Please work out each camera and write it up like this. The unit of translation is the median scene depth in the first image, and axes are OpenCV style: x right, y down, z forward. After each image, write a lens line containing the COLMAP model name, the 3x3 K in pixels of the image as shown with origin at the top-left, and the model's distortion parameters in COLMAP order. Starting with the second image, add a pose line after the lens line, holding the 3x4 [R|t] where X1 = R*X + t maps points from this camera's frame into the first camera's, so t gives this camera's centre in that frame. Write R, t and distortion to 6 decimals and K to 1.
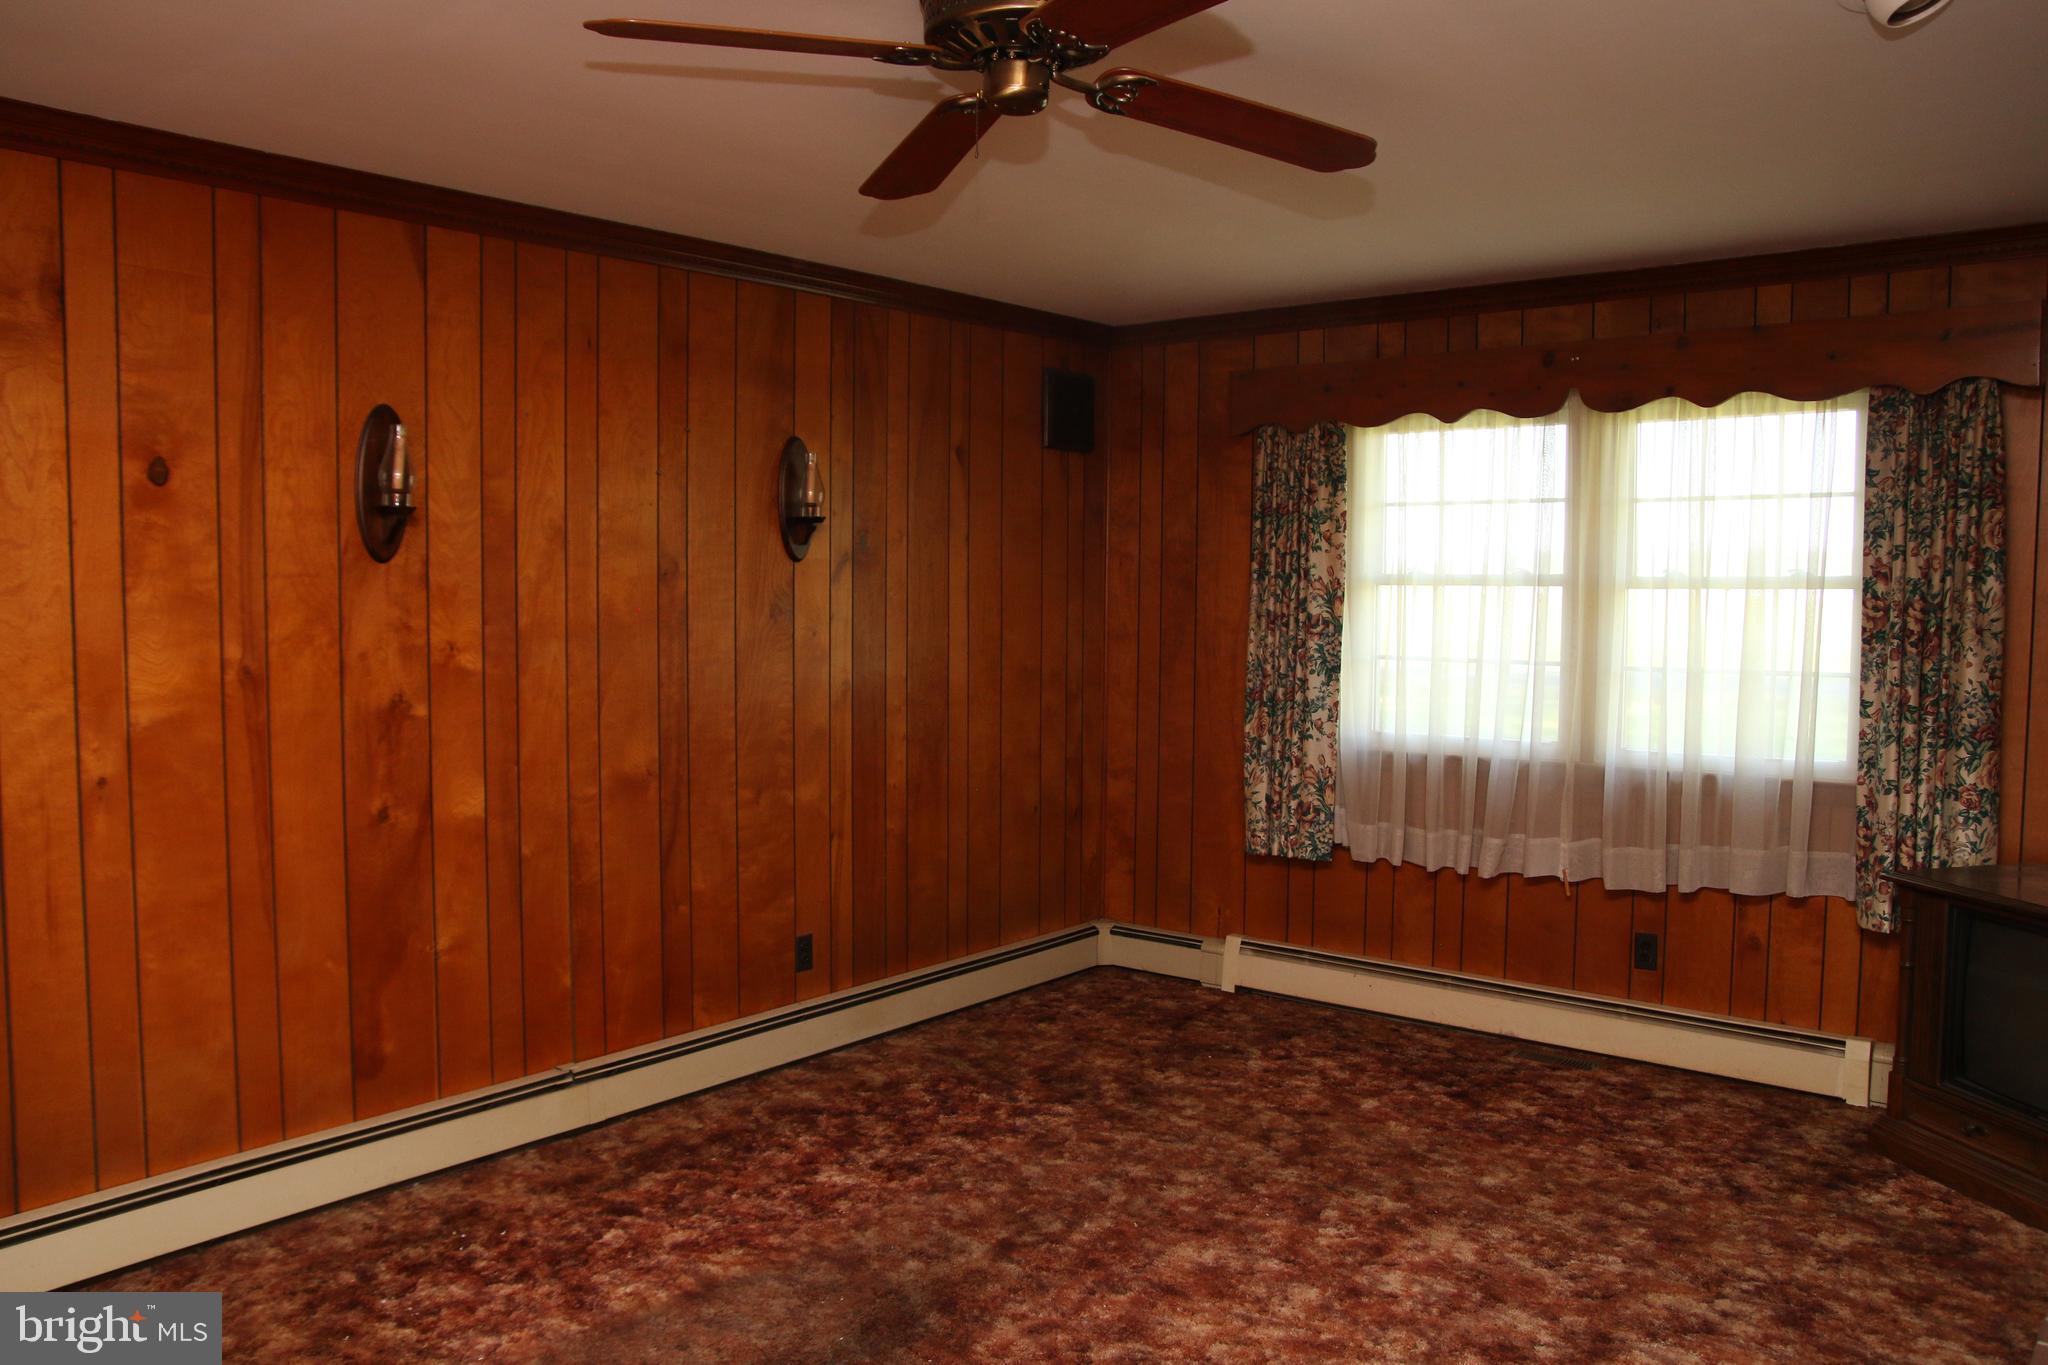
lens RADIAL K [[1592.3, 0, 1038.3], [0, 1592.3, 680.9], [0, 0, 1]] dist [-0.097343, 0.071268]
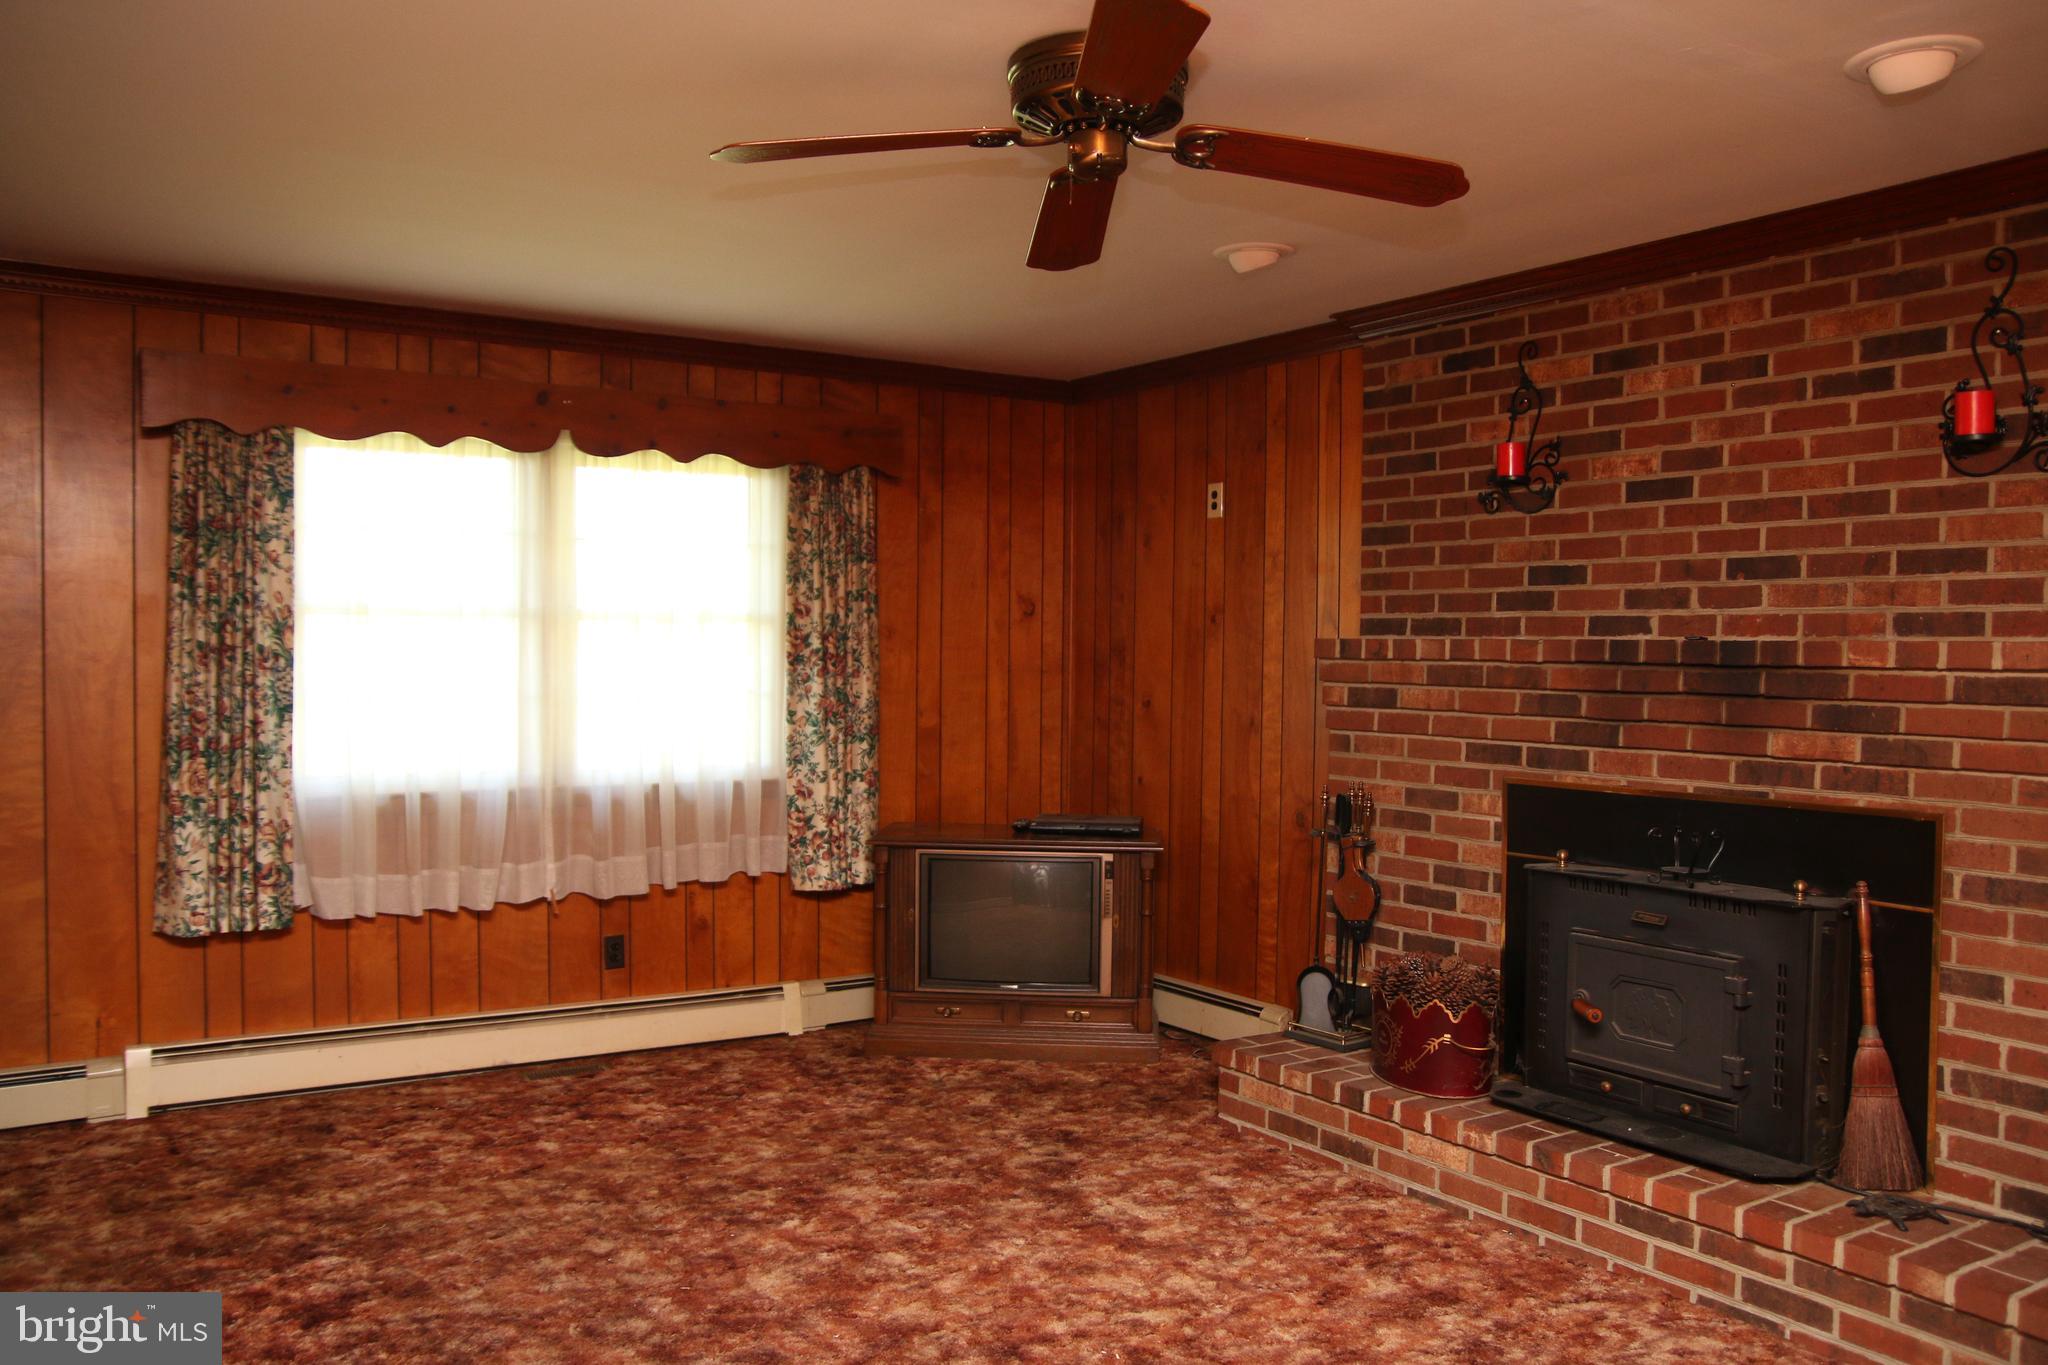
lens RADIAL K [[1592.3, 0, 1032.4], [0, 1592.3, 678.9], [0, 0, 1]] dist [-0.097343, 0.071268]
pose [[0.309133, -0.018405, 0.950841, -0.580894], [0.049316, 0.998778, 0.003299, -0.007005], [-0.949739, 0.045871, 0.309663, 0.385692]]
